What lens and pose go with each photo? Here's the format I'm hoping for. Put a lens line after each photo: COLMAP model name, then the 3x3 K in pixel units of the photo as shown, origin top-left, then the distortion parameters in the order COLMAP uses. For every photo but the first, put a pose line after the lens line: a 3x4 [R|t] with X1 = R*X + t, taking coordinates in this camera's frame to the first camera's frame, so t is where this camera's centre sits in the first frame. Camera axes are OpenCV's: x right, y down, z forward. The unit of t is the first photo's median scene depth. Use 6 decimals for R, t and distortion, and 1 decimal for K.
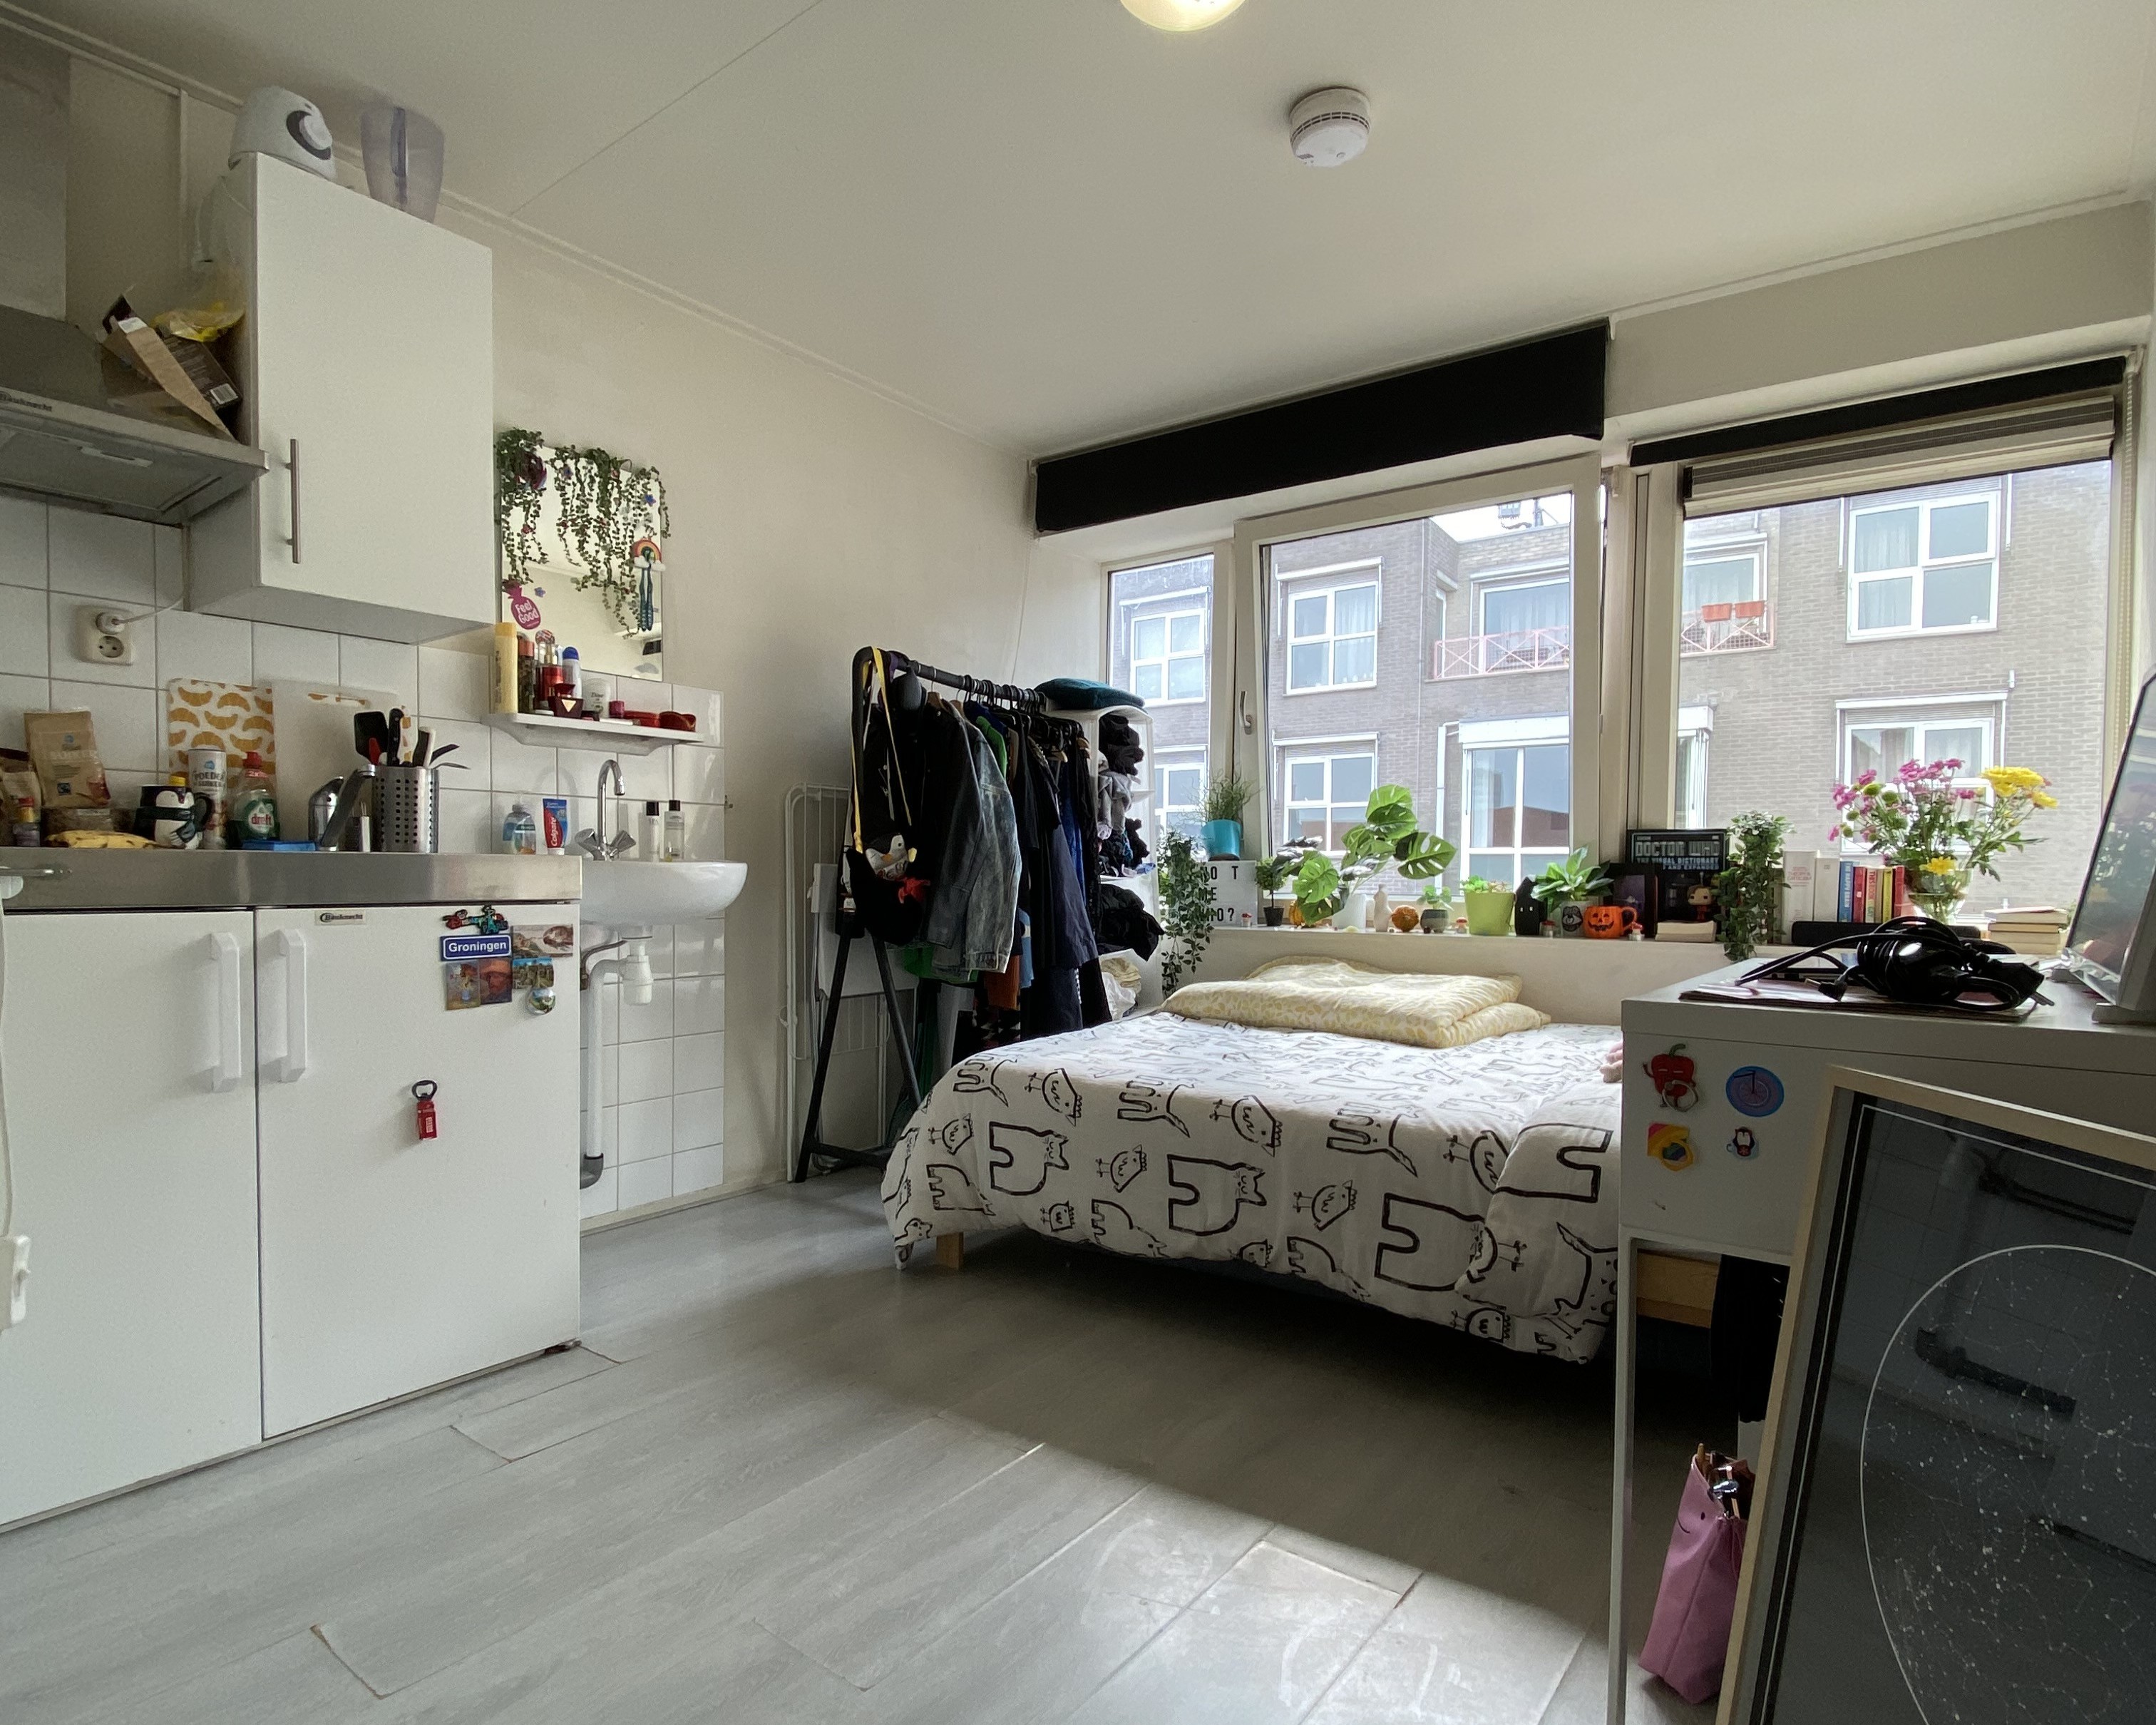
lens RADIAL K [[1145.2, 0, 1098.5], [0, 1145.2, 910.8], [0, 0, 1]] dist [0.029317, -0.027633]
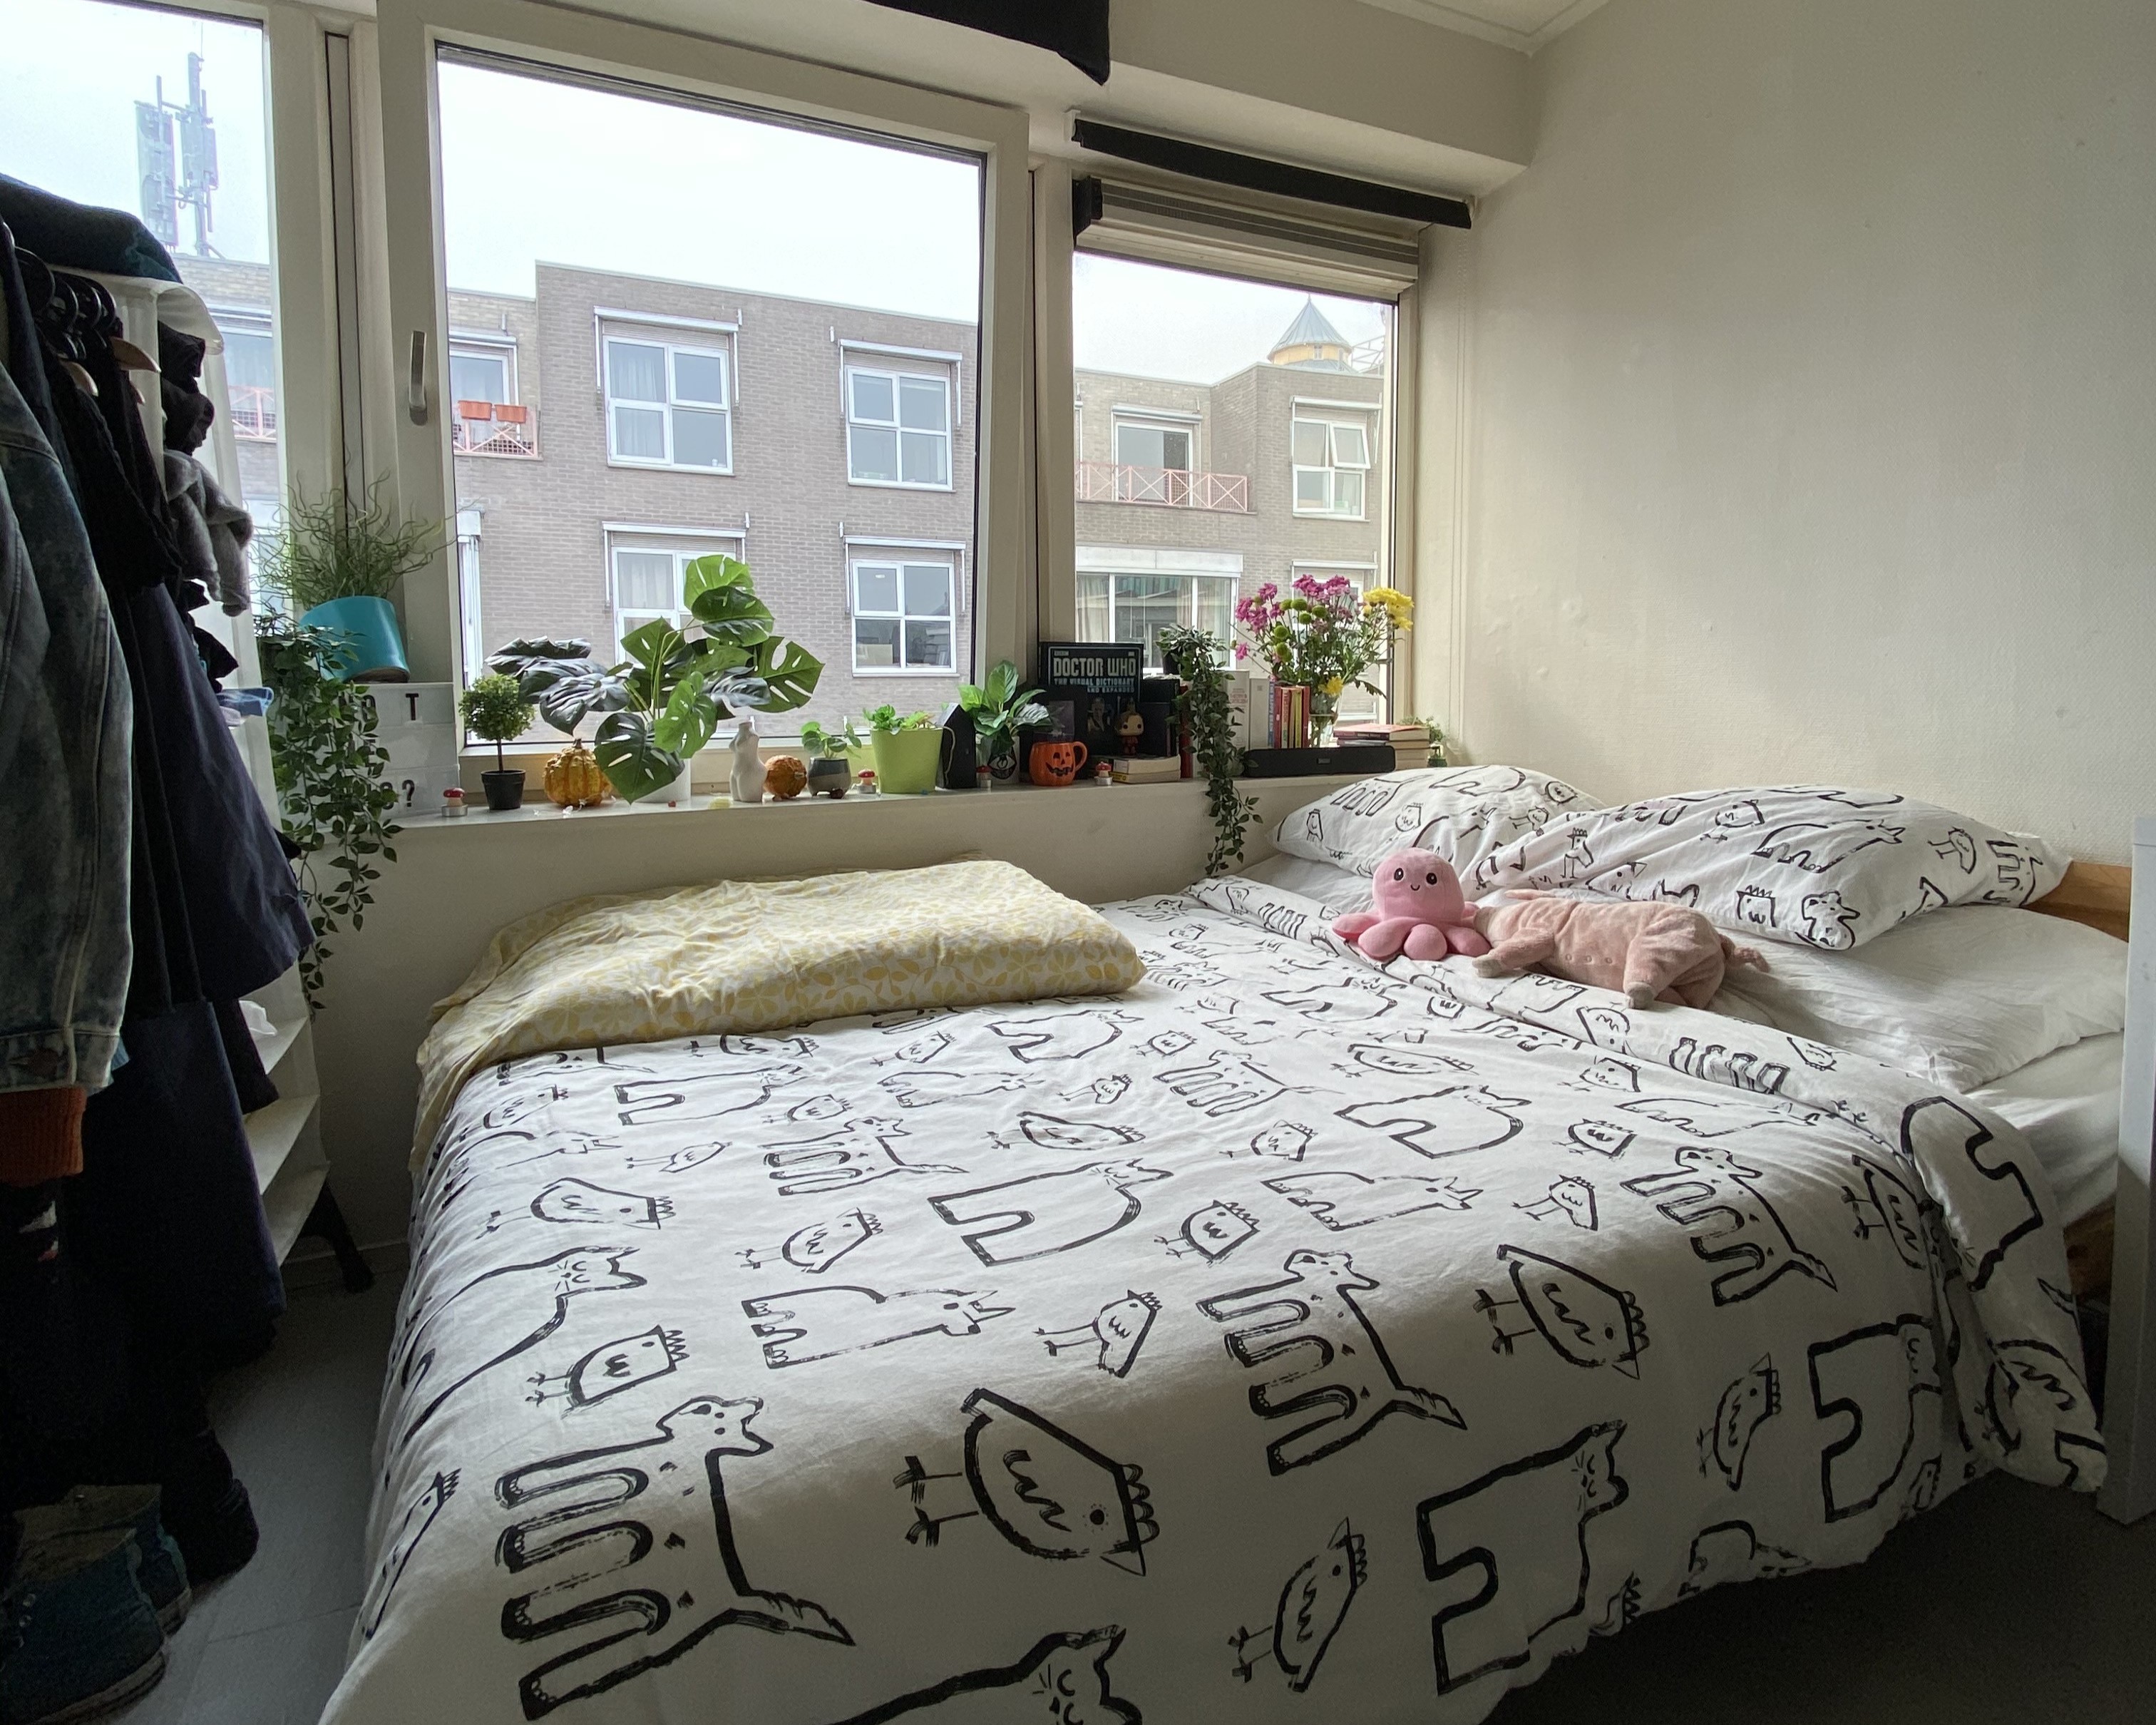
lens RADIAL K [[1145.2, 0, 1074.4], [0, 1145.2, 767.8], [0, 0, 1]] dist [0.029317, -0.027633]
pose [[0.503893, -0.068704, 0.861030, -0.205747], [0.039976, 0.997618, 0.056207, -0.030202], [-0.862841, 0.006098, 0.505439, 0.642587]]
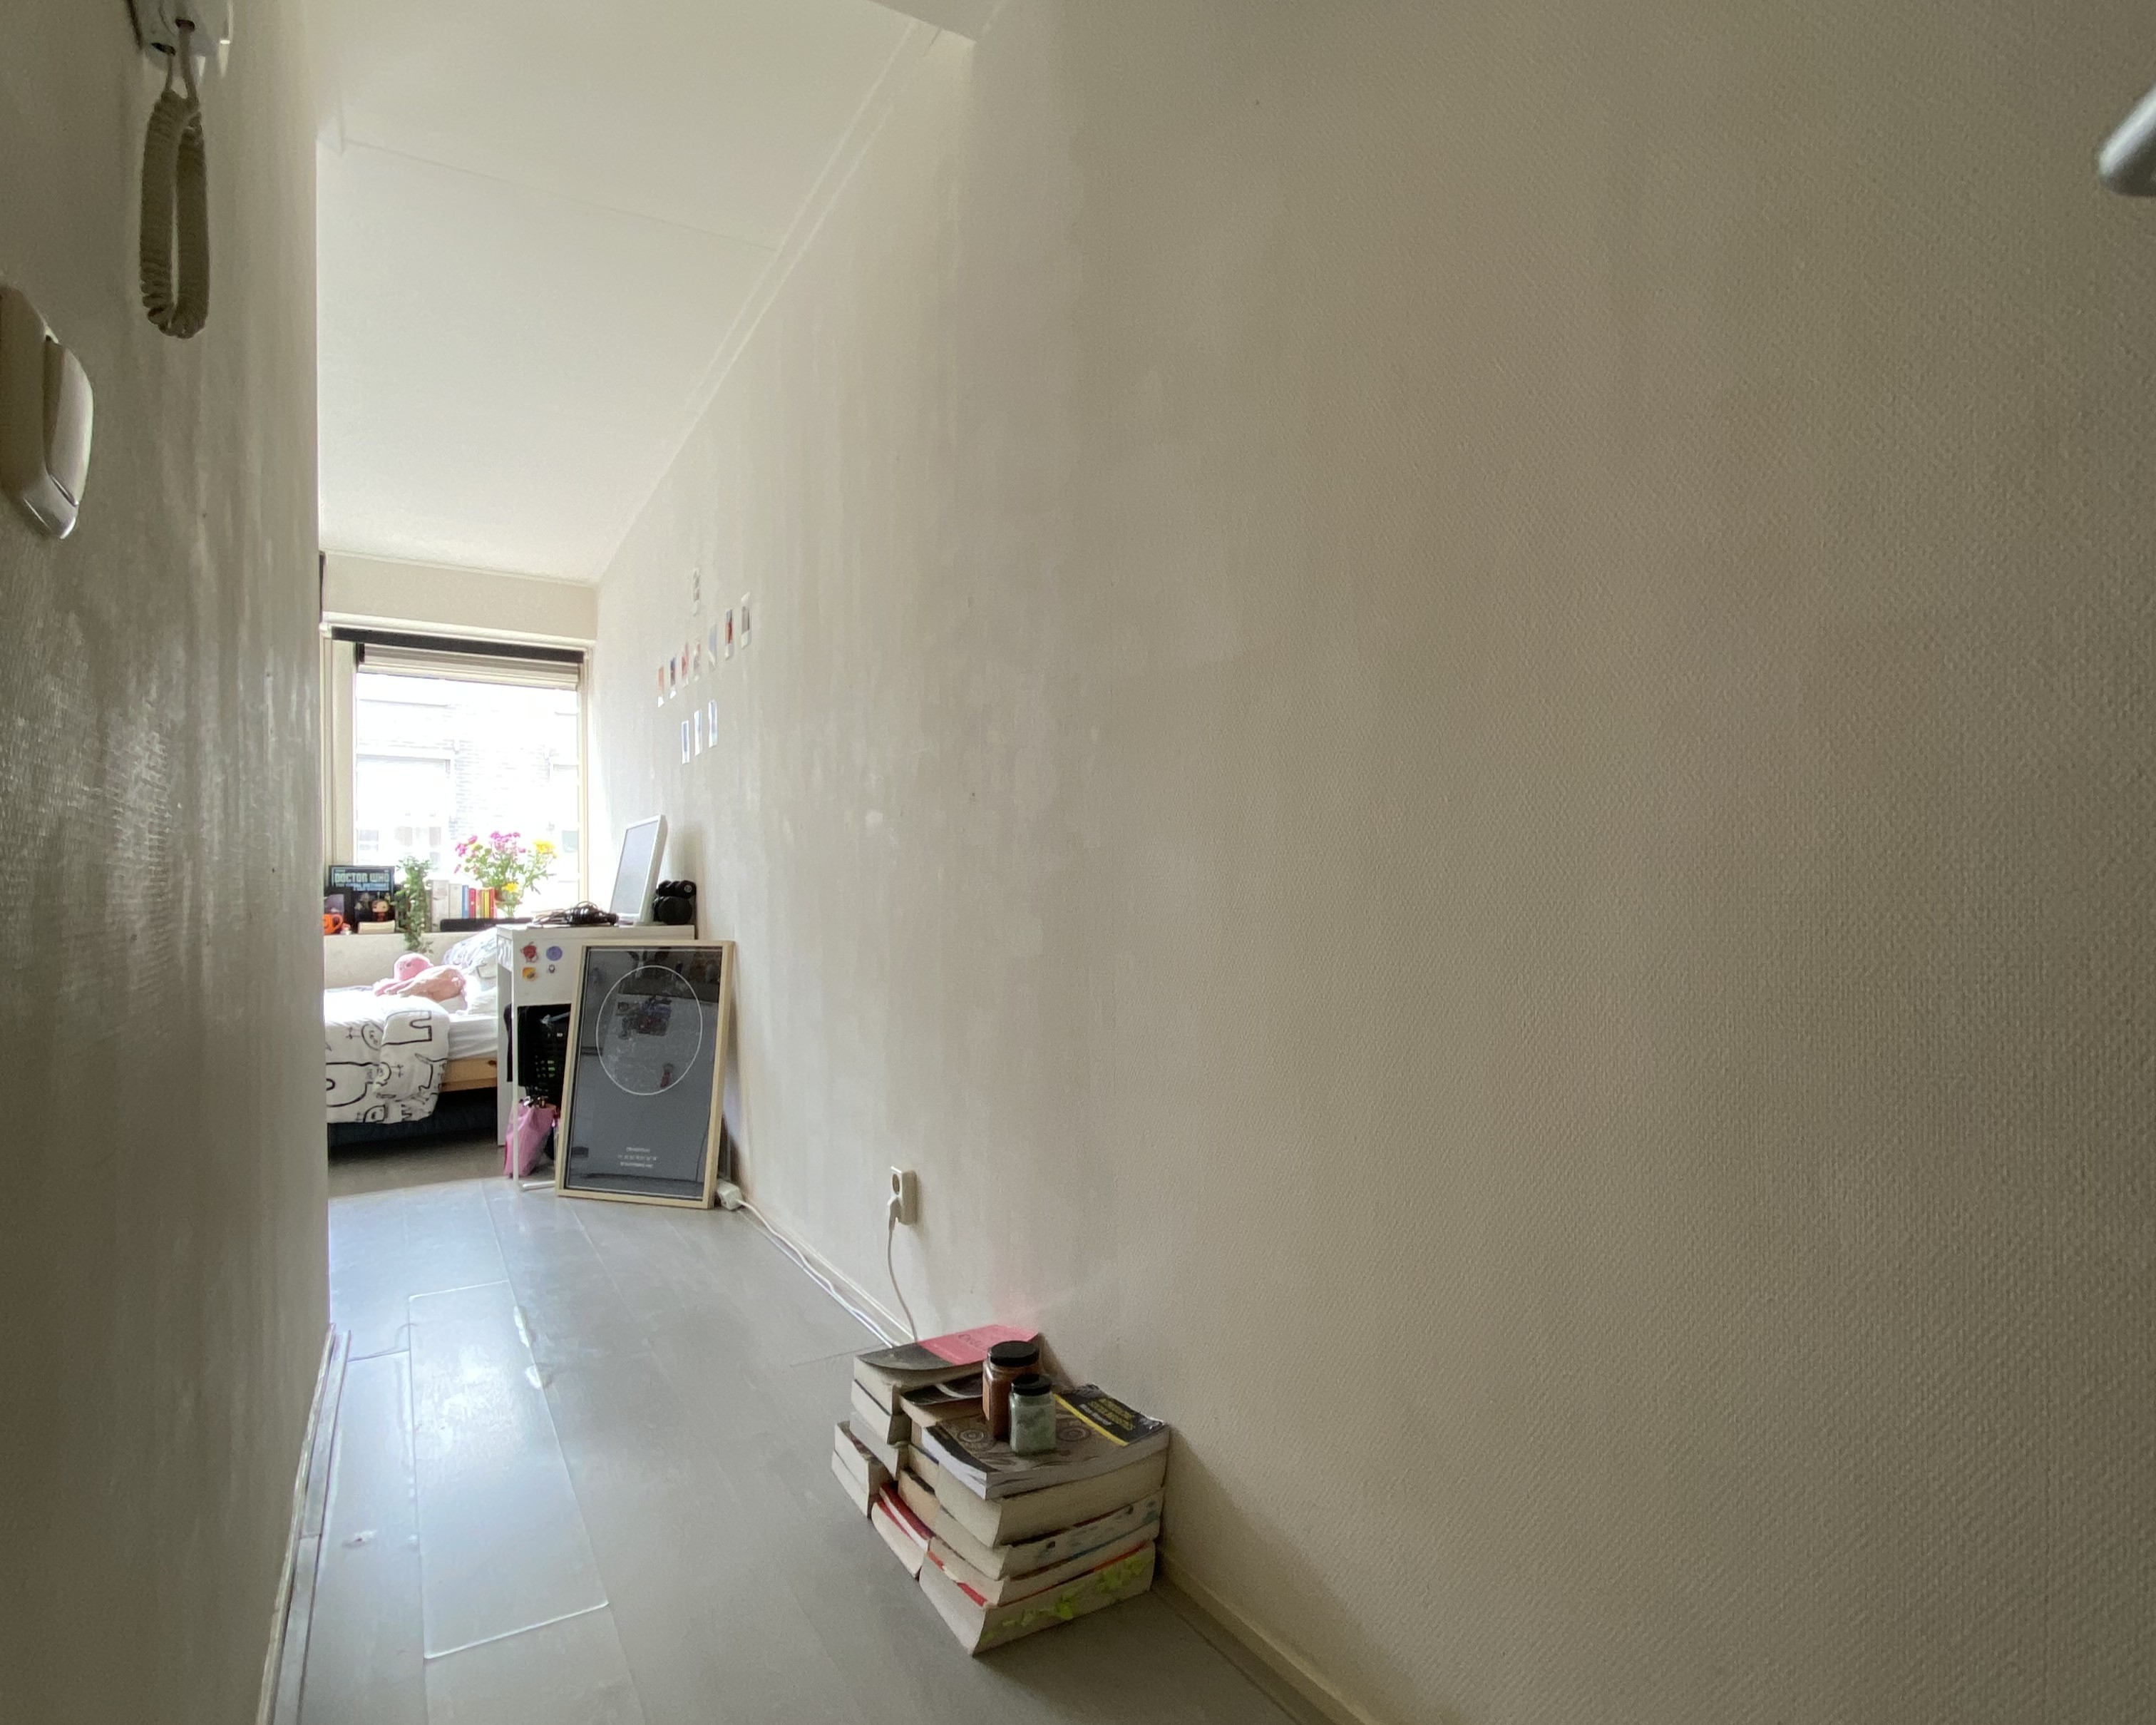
lens RADIAL K [[1145.2, 0, 1073.9], [0, 1145.2, 875.5], [0, 0, 1]] dist [0.029317, -0.027633]
pose [[0.374919, 0.003761, 0.927050, -0.649572], [0.043649, 0.998811, -0.021705, 0.022607], [-0.926029, 0.048602, 0.374309, -0.548805]]
